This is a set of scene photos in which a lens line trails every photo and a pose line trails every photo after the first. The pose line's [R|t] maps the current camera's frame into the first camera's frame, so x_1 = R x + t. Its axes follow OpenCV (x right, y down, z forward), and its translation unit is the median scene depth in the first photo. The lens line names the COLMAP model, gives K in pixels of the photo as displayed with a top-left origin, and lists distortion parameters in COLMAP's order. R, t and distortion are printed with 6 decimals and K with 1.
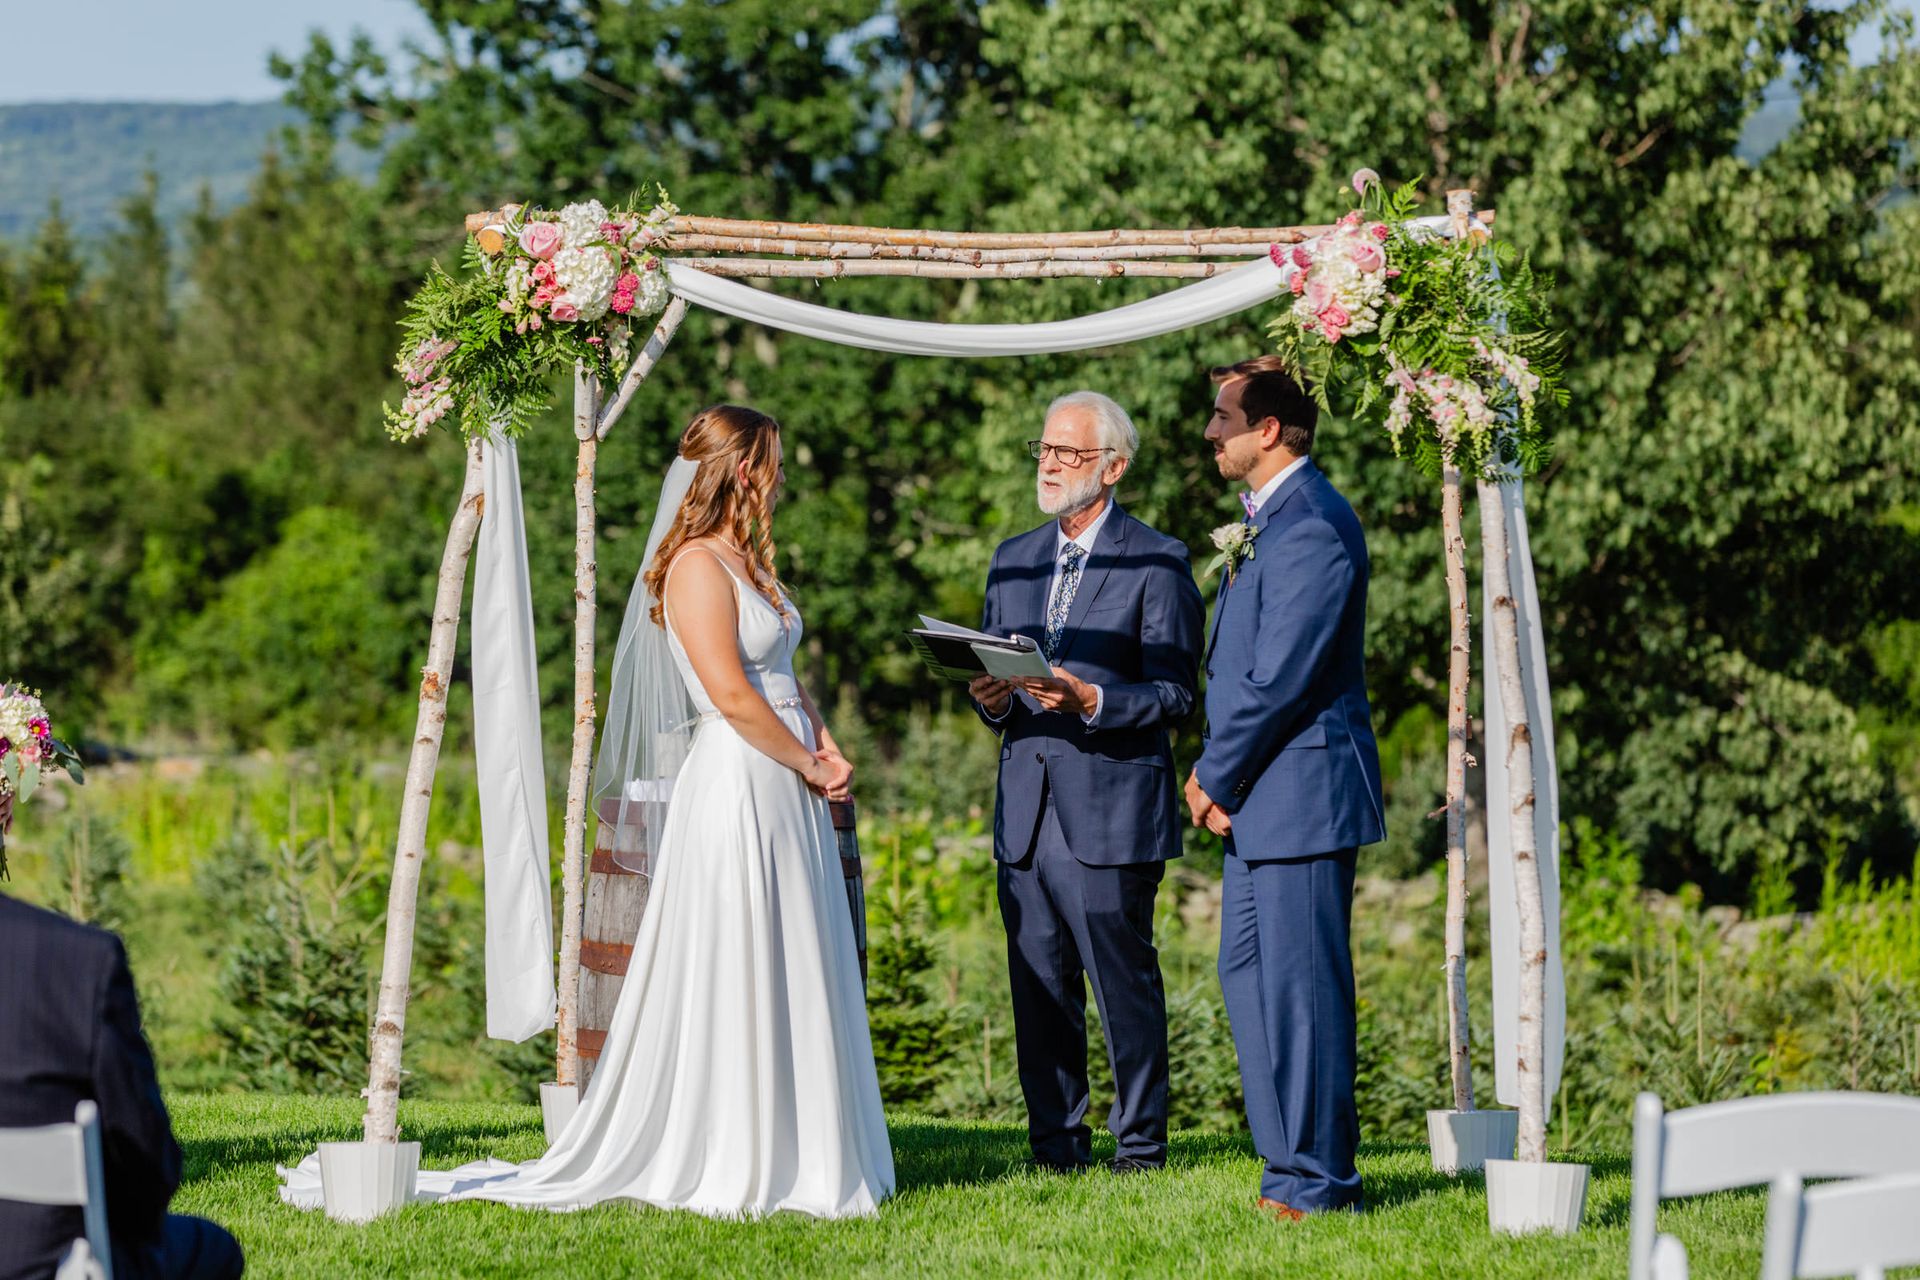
lens RADIAL K [[7654.9, 0, 964.9], [0, 7654.9, 639.0], [0, 0, 1]] dist [0.505520, 0.000000]
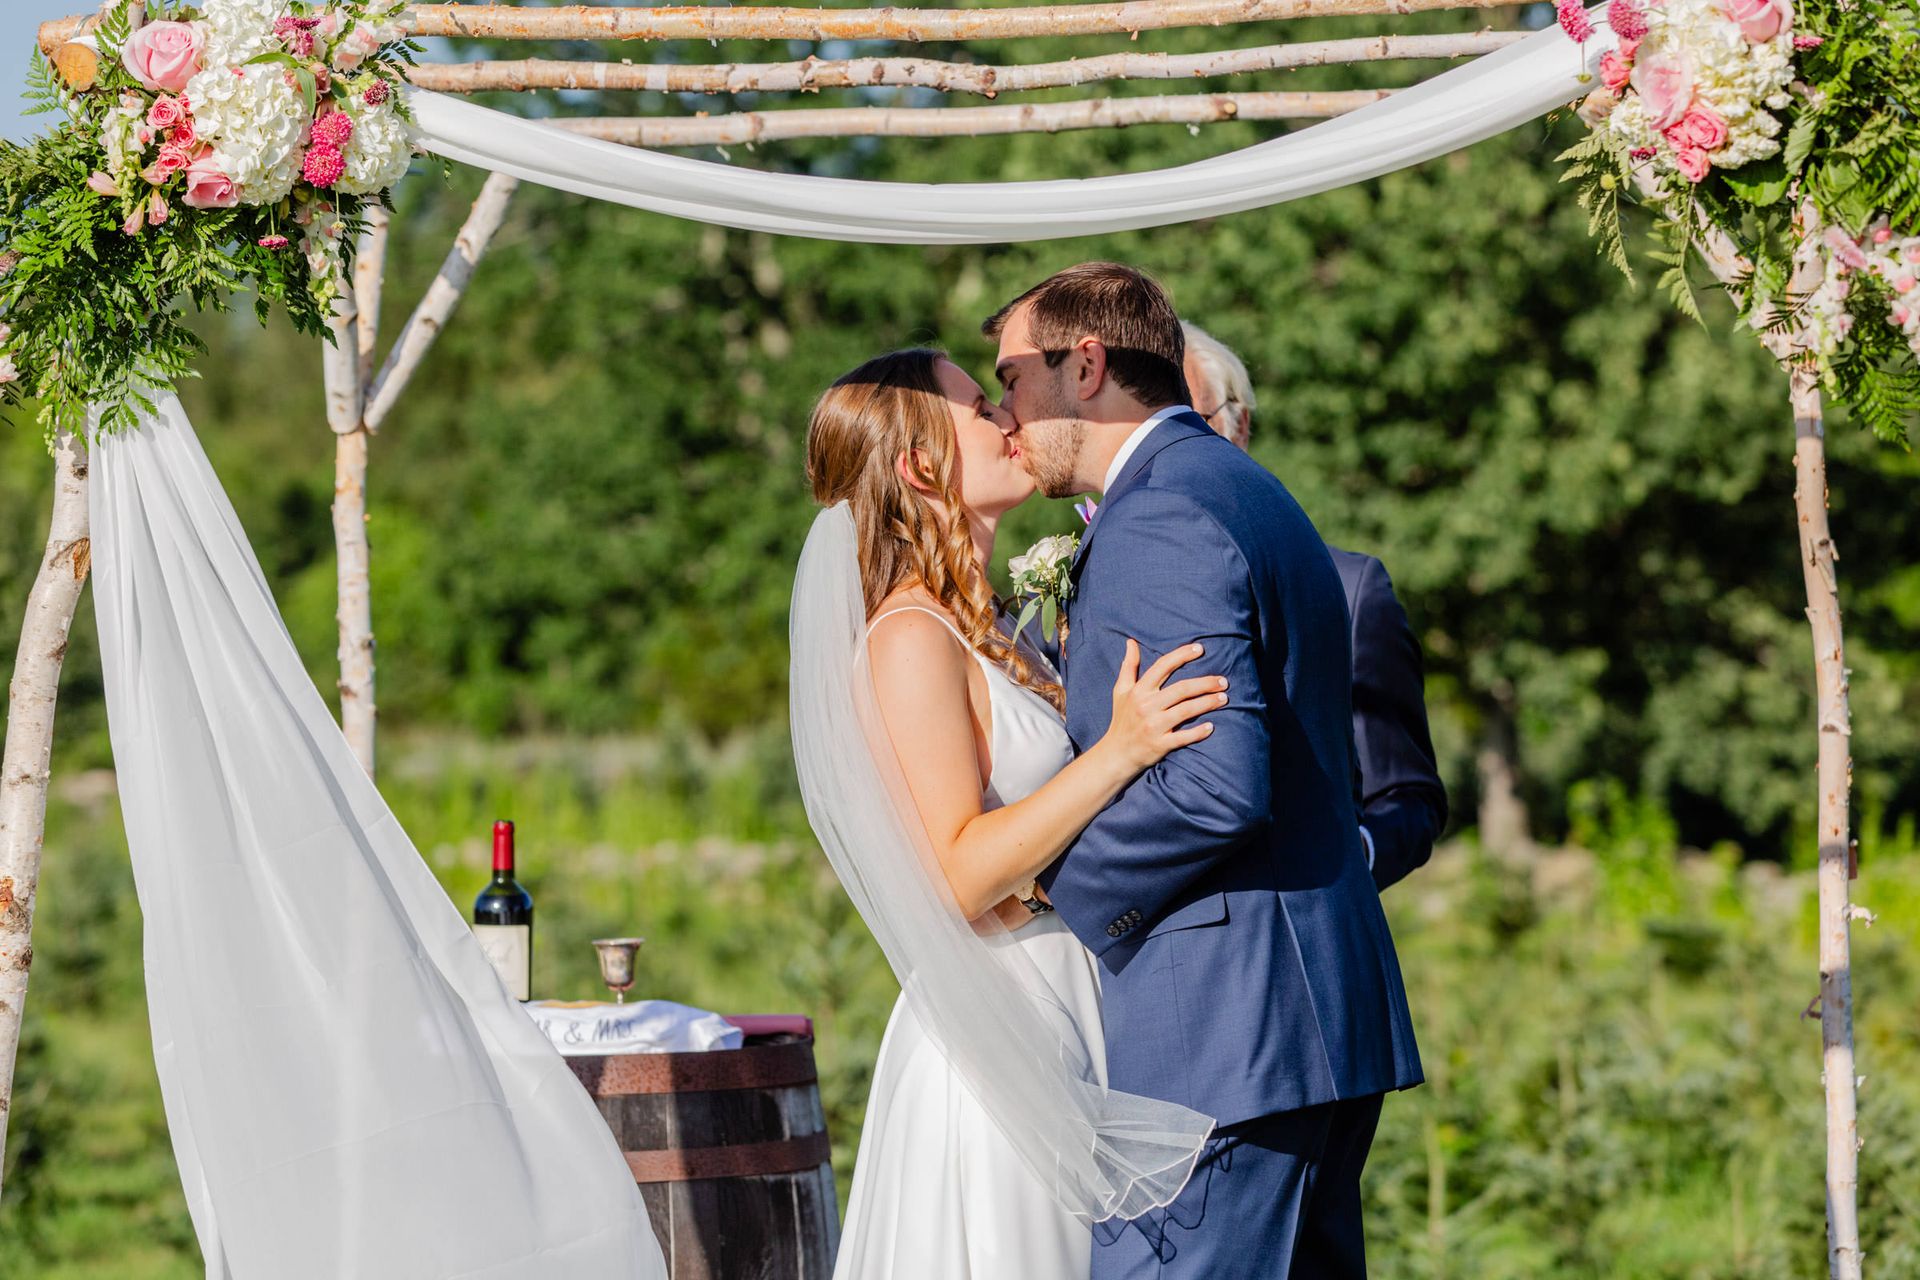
lens RADIAL K [[6719.9, 0, 948.2], [0, 6719.9, 659.5], [0, 0, 1]] dist [0.095447, 0.000000]
pose [[0.999229, -0.039043, -0.004096, -0.001089], [0.039079, 0.999195, 0.009024, -0.012540], [0.003741, -0.009177, 0.999951, 0.536376]]
